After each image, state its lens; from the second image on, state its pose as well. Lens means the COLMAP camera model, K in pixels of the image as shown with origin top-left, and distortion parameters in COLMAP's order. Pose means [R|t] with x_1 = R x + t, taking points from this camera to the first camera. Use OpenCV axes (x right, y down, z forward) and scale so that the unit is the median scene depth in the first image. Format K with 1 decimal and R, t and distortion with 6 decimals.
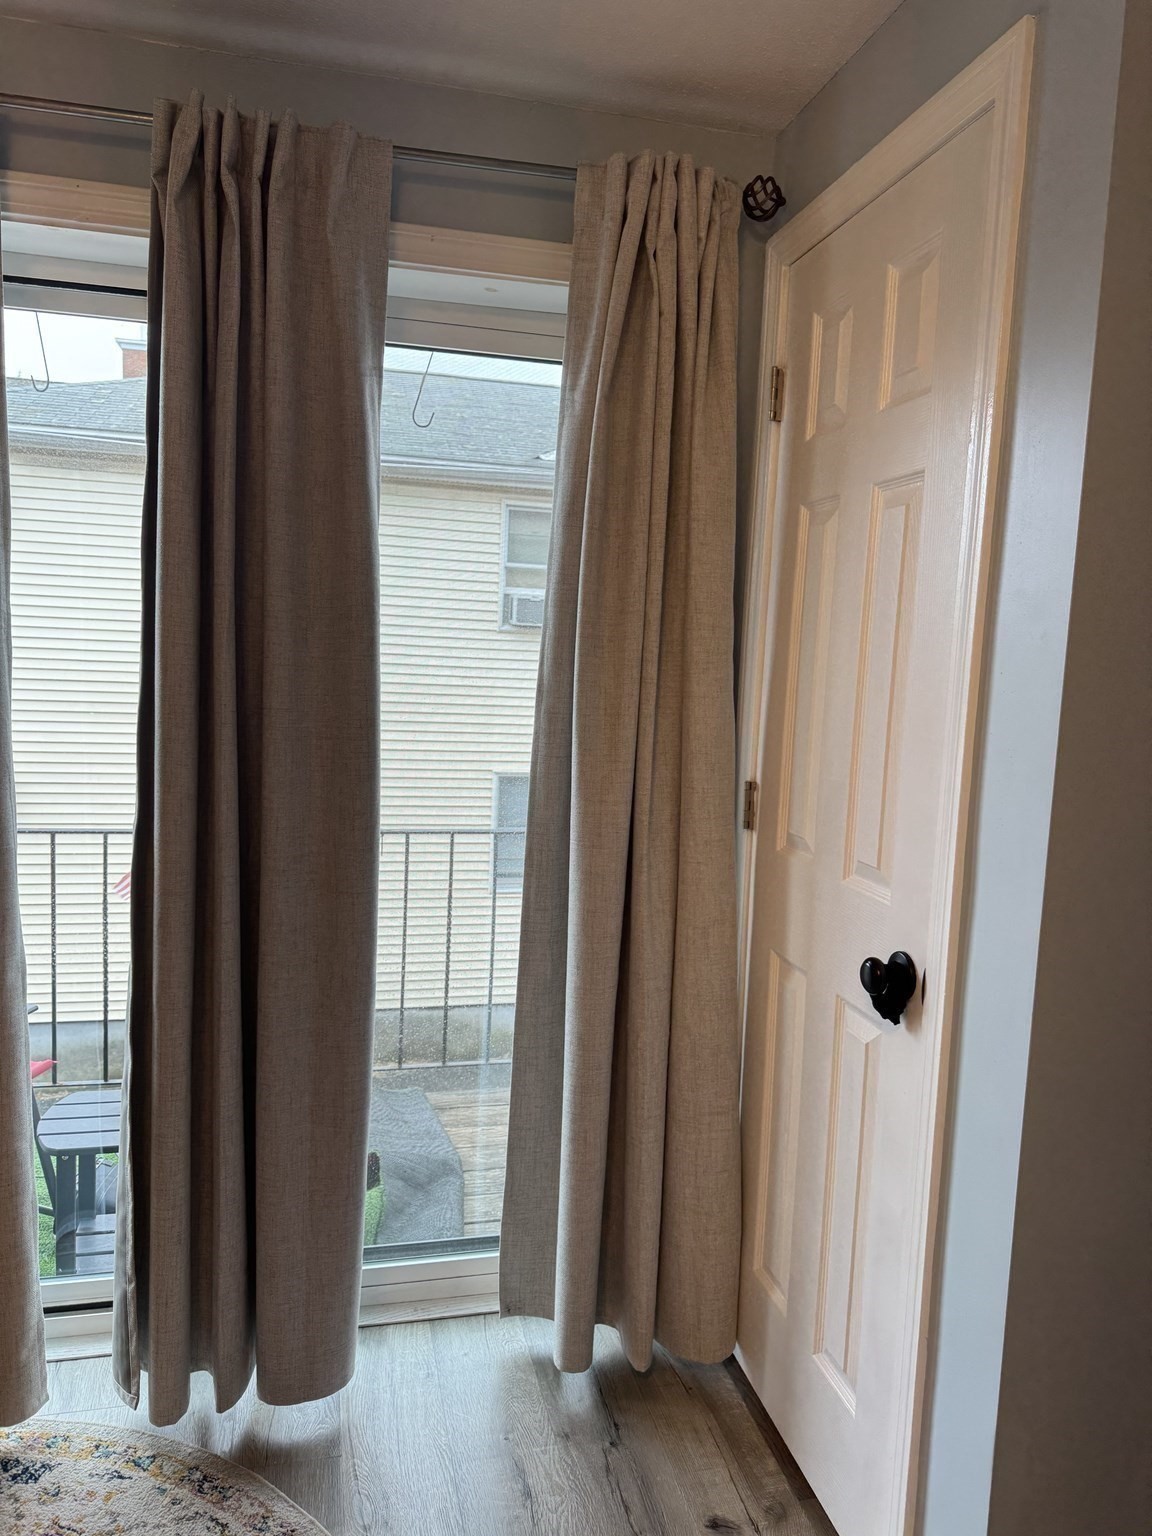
lens RADIAL K [[1072.3, 0, 568.6], [0, 1072.3, 769.7], [0, 0, 1]] dist [0.011764, -0.022318]
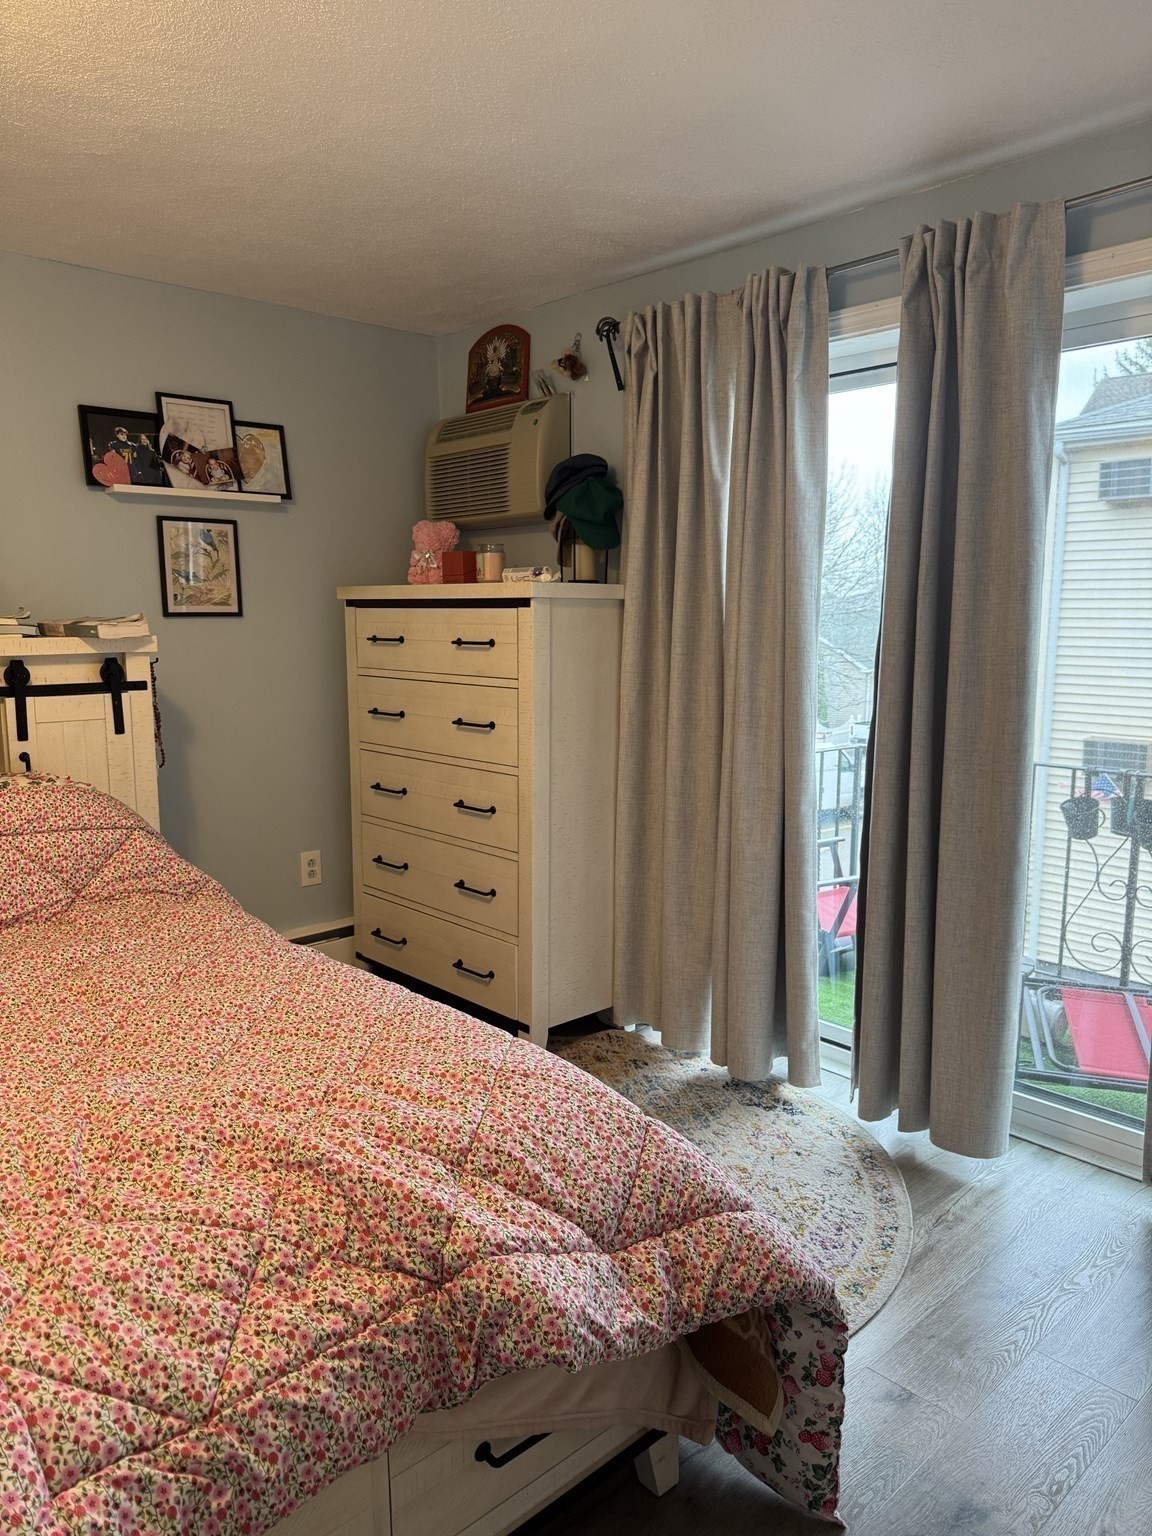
lens RADIAL K [[1096.8, 0, 541.2], [0, 1096.8, 792.2], [0, 0, 1]] dist [0.119830, -0.228265]
pose [[0.464534, 0.103524, -0.879483, 0.753925], [-0.068568, 0.994367, 0.080830, 0.056465], [0.882897, 0.022757, 0.469016, -0.150793]]
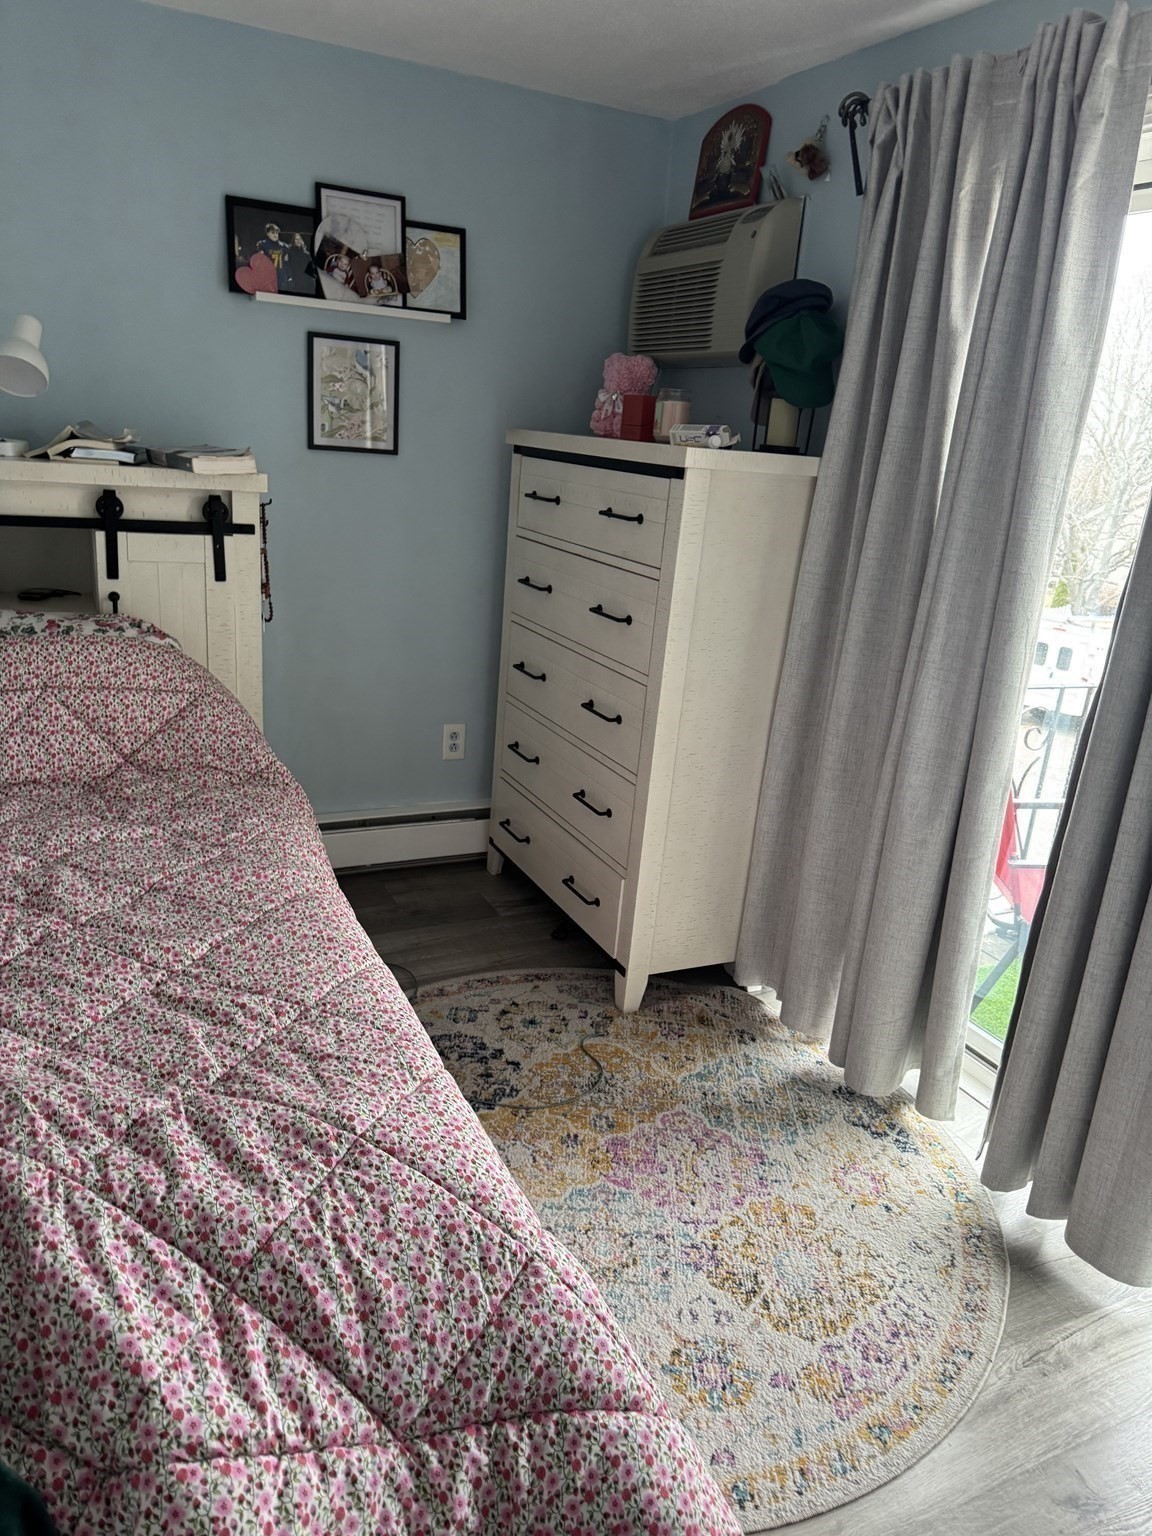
lens RADIAL K [[1087.5, 0, 560.7], [0, 1087.5, 787.4], [0, 0, 1]] dist [0.032312, -0.036382]
pose [[0.201468, 0.288251, -0.936121, 0.553259], [-0.168544, 0.951664, 0.256764, -0.049154], [0.964885, 0.106048, 0.240313, 0.201207]]
